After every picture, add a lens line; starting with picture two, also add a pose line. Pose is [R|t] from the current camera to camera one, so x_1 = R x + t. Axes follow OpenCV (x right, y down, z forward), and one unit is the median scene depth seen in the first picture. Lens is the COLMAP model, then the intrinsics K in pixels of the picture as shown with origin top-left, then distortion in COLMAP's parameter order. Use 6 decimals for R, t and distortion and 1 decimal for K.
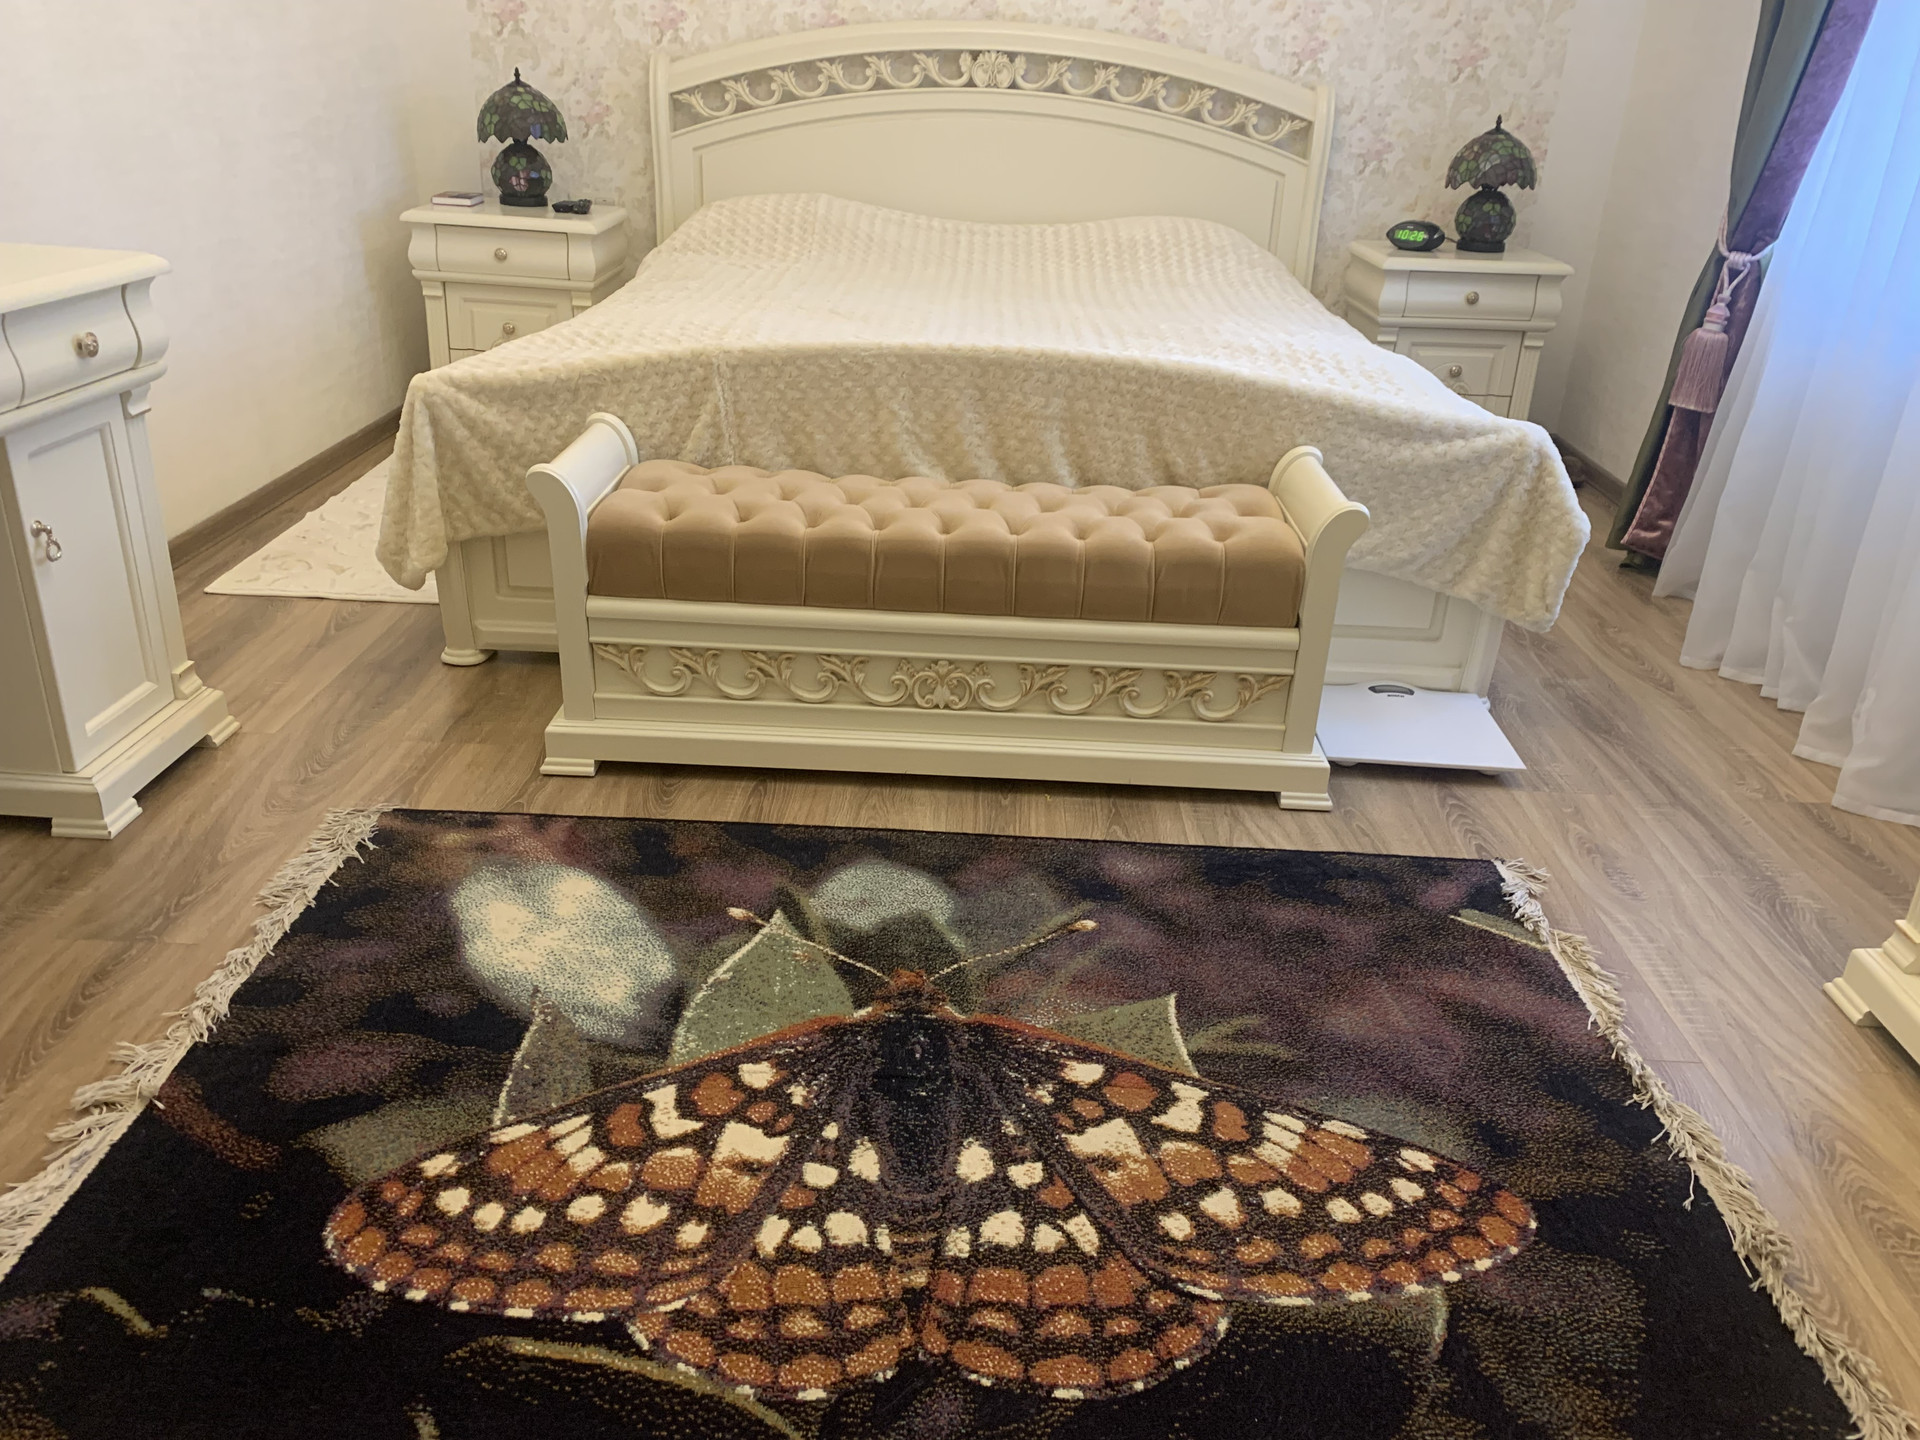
lens RADIAL K [[1485.2, 0, 958.8], [0, 1485.2, 681.6], [0, 0, 1]] dist [0.062052, -0.054712]
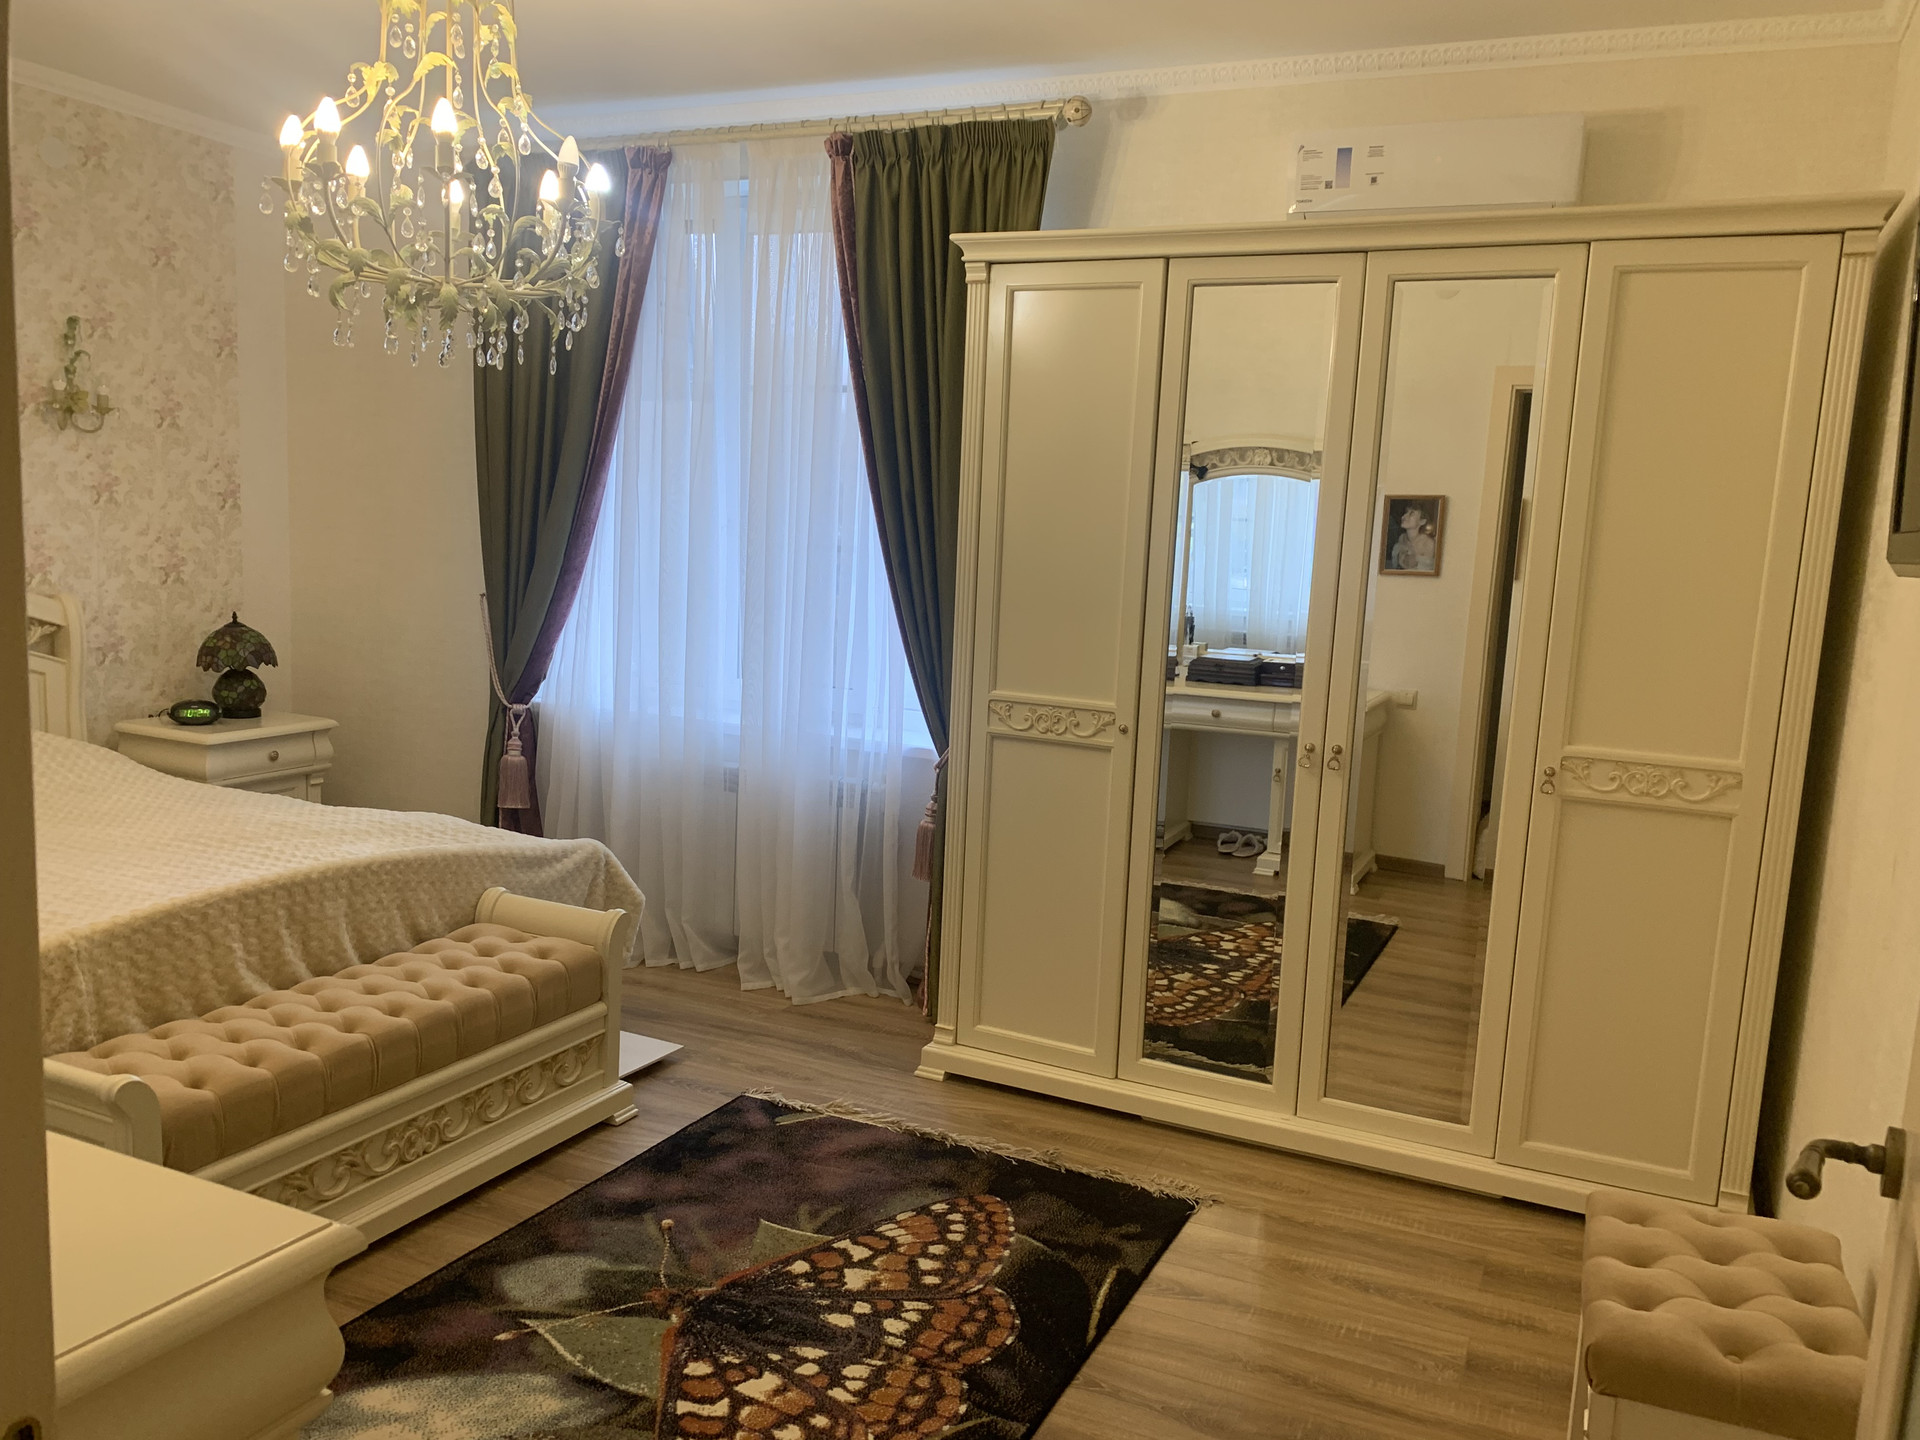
lens RADIAL K [[1485.2, 0, 962.9], [0, 1485.2, 719.5], [0, 0, 1]] dist [0.062052, -0.054712]
pose [[0.411987, -0.143679, 0.899791, -1.103745], [0.322034, 0.946721, 0.003723, -0.228369], [-0.852385, 0.288230, 0.436306, -0.039947]]
